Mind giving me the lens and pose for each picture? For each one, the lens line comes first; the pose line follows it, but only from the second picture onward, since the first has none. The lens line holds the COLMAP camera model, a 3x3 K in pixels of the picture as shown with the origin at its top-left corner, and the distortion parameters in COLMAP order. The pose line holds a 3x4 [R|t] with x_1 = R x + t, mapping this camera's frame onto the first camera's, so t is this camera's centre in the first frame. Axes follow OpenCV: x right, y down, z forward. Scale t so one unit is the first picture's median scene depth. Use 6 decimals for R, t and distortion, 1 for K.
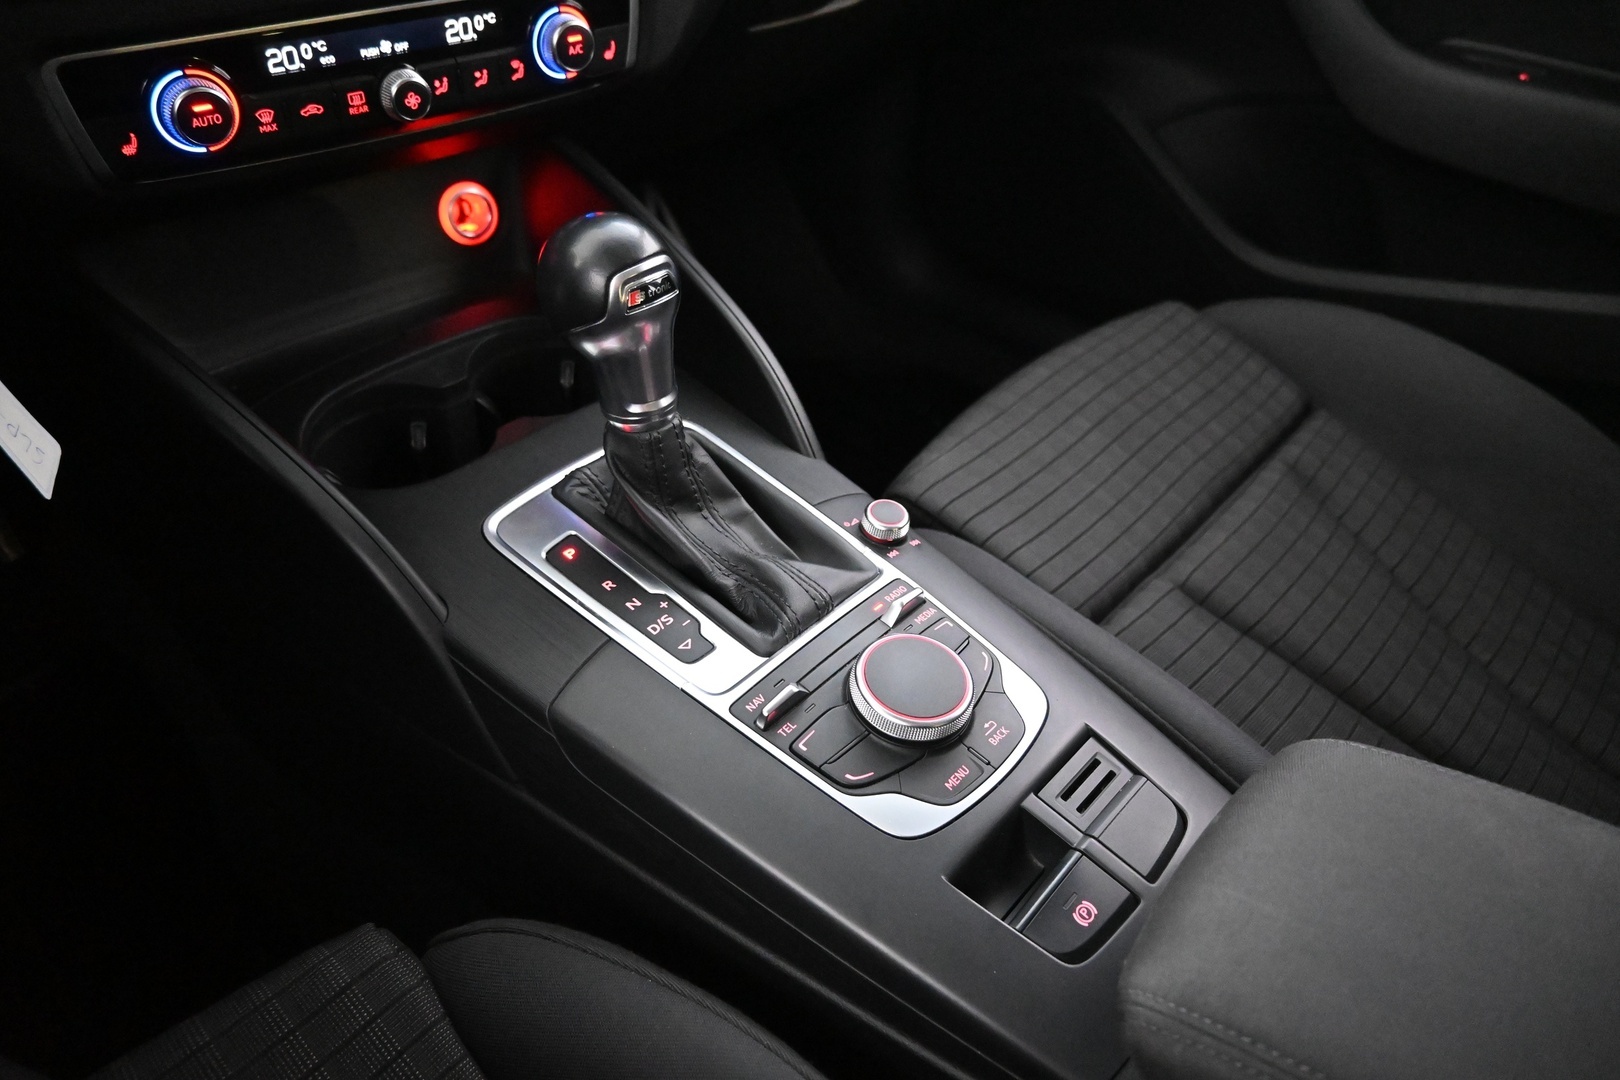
lens RADIAL K [[1106.4, 0, 813.7], [0, 1106.4, 534.4], [0, 0, 1]] dist [0.002413, -0.008468]
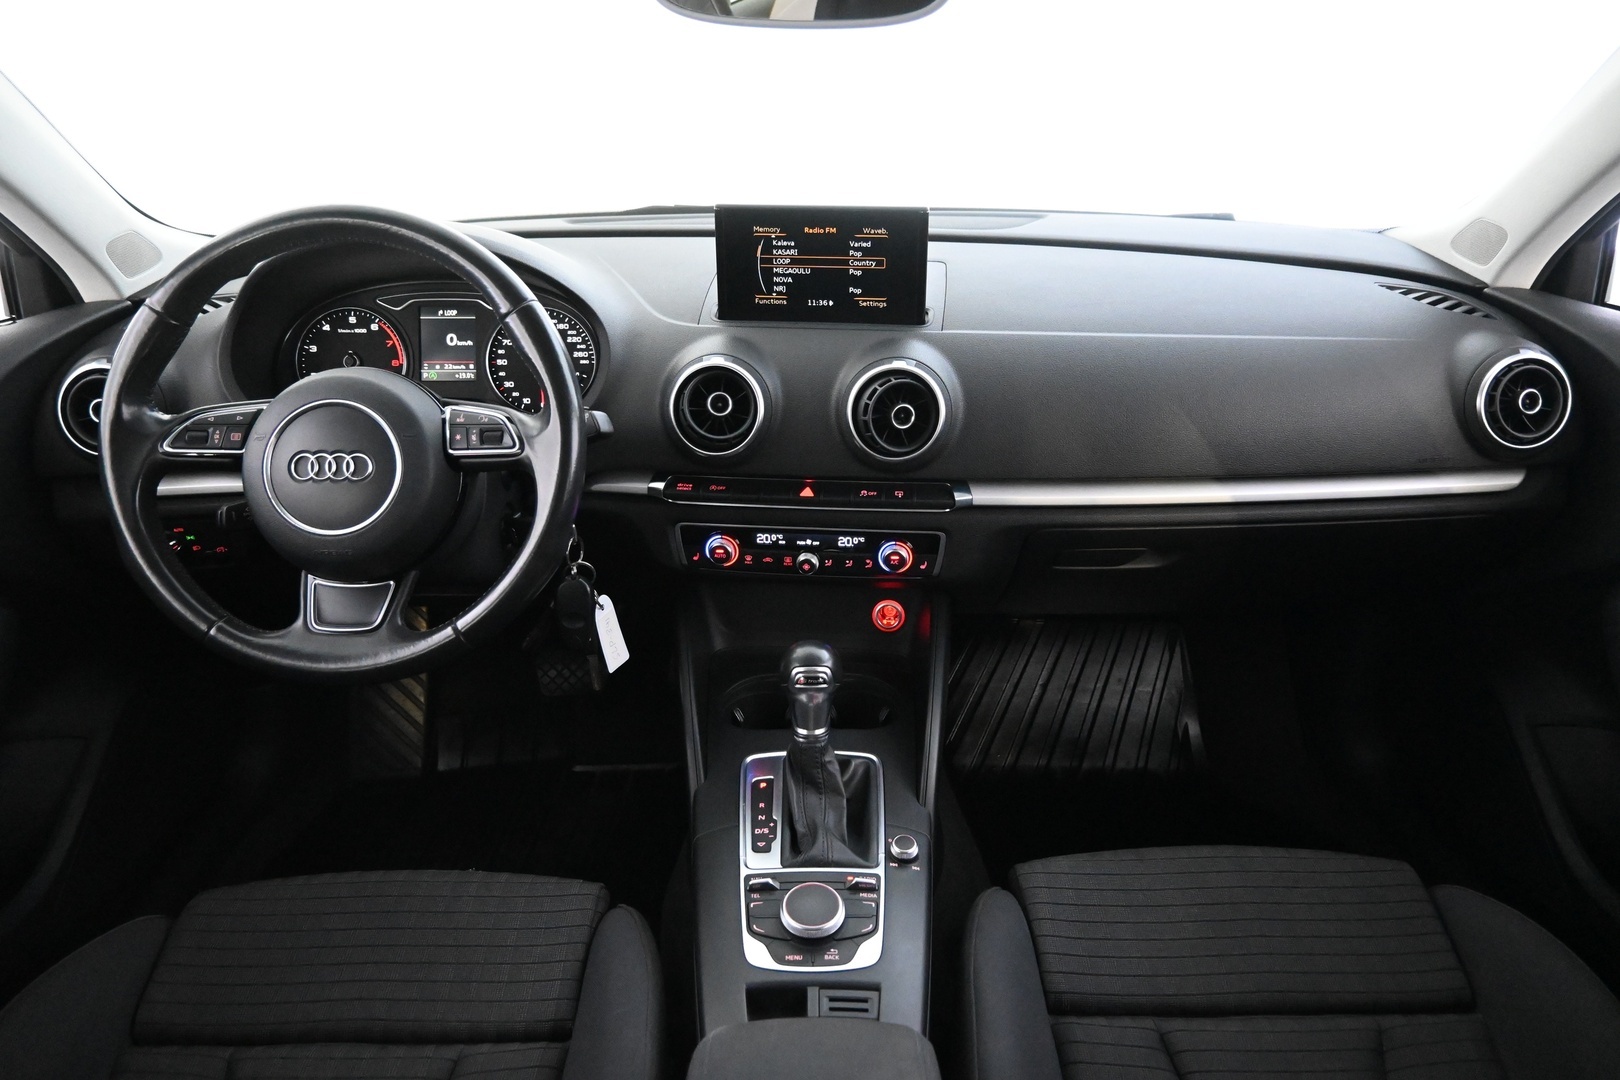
lens RADIAL K [[1106.4, 0, 808.5], [0, 1106.4, 541.4], [0, 0, 1]] dist [0.002413, -0.008468]
pose [[0.660097, 0.252929, -0.707318, 1.195484], [-0.443767, 0.891038, -0.095515, -0.231835], [0.606088, 0.376933, 0.700413, -0.562141]]
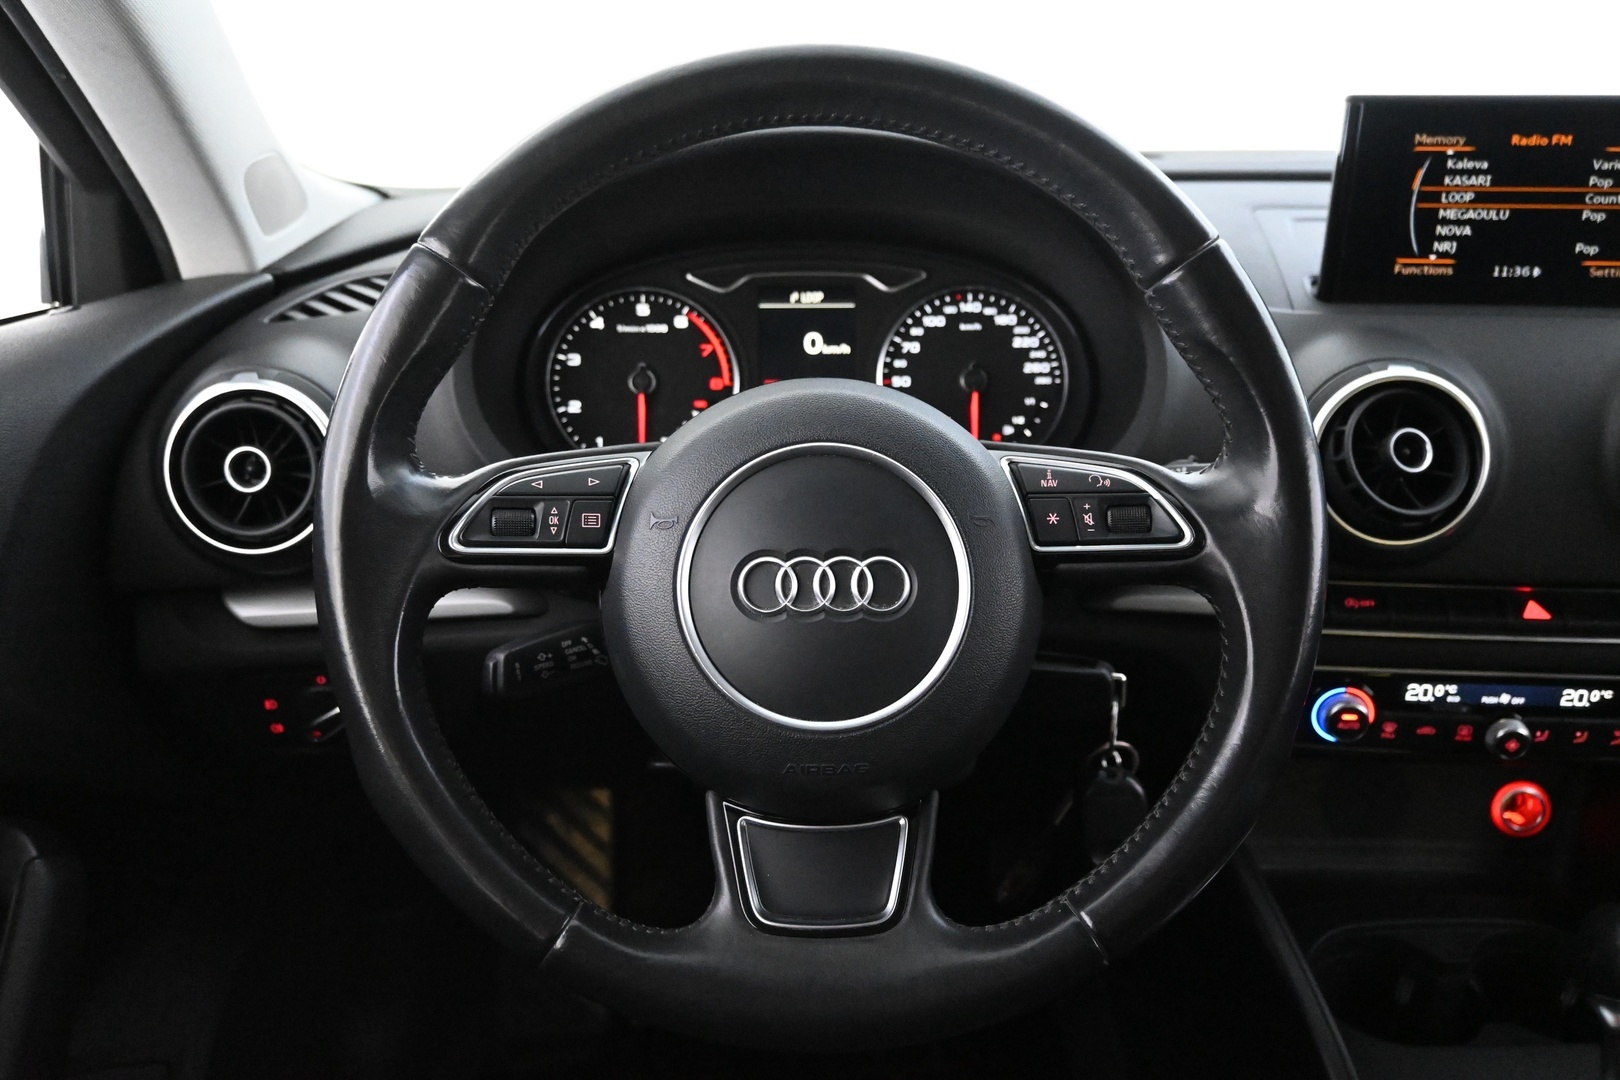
lens RADIAL K [[1254.8, 0, 807.7], [0, 1254.8, 536.5], [0, 0, 1]] dist [0.002453, -0.013759]
pose [[0.672375, 0.205101, -0.711228, 0.046526], [-0.436069, 0.886165, -0.156699, -0.045118], [0.598127, 0.415506, 0.685273, -0.496423]]
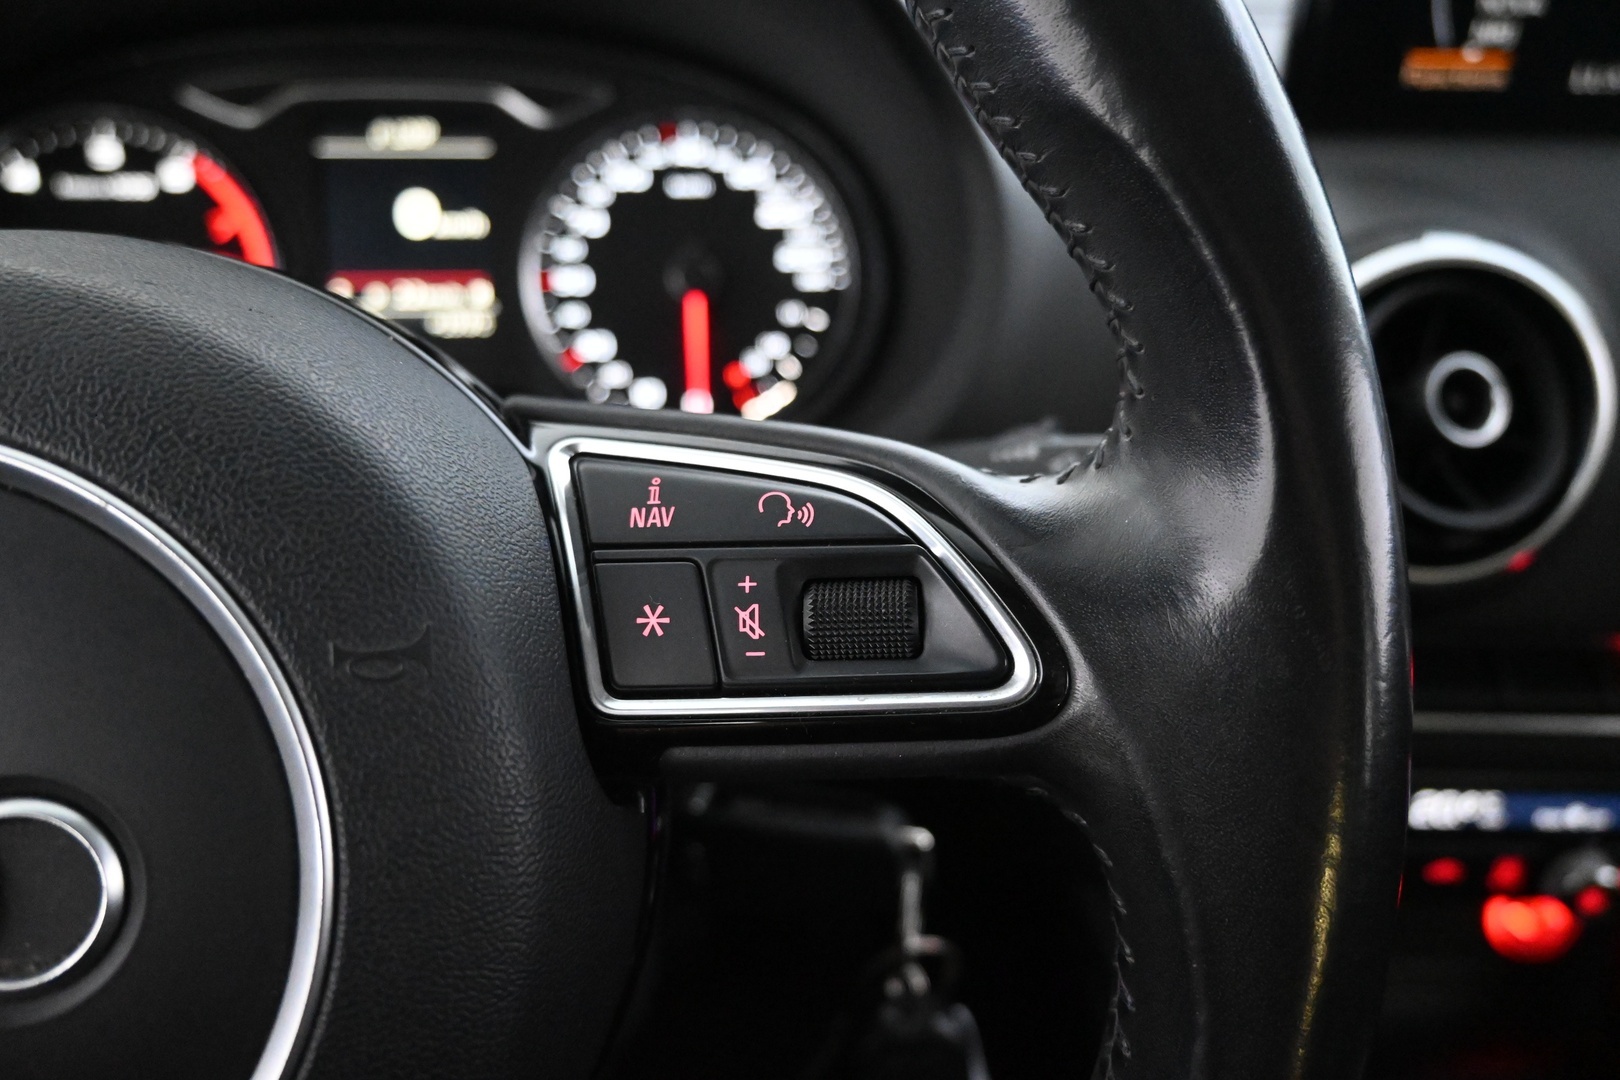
lens RADIAL K [[1176.3, 0, 811.9], [0, 1176.3, 557.2], [0, 0, 1]] dist [0.001837, -0.012116]
pose [[0.729406, 0.248211, -0.637463, -0.300680], [-0.410038, 0.904536, -0.116977, -0.299836], [0.547573, 0.346708, 0.761549, 0.073810]]
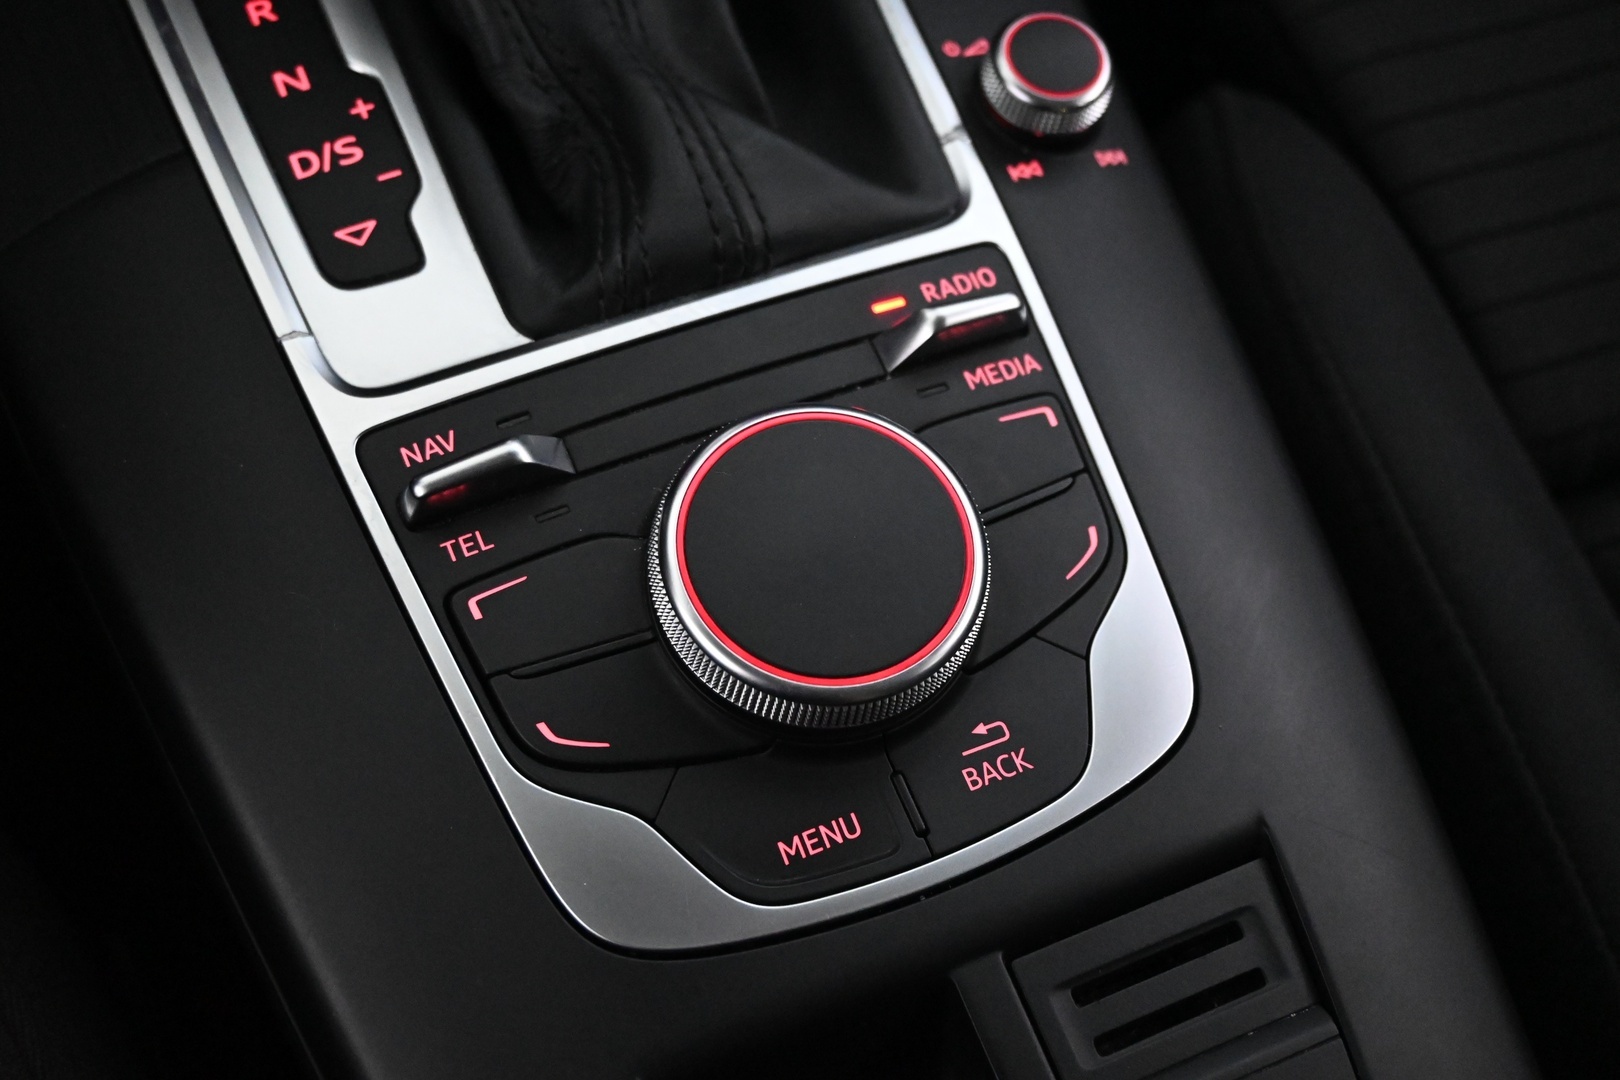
lens RADIAL K [[1961.9, 0, 805.1], [0, 1961.9, 540.9], [0, 0, 1]] dist [0.026090, 0.000000]
pose [[0.909824, 0.373179, -0.181541, 0.184277], [-0.294471, 0.888785, 0.351209, -0.088245], [0.292415, -0.266080, 0.918529, 0.372469]]
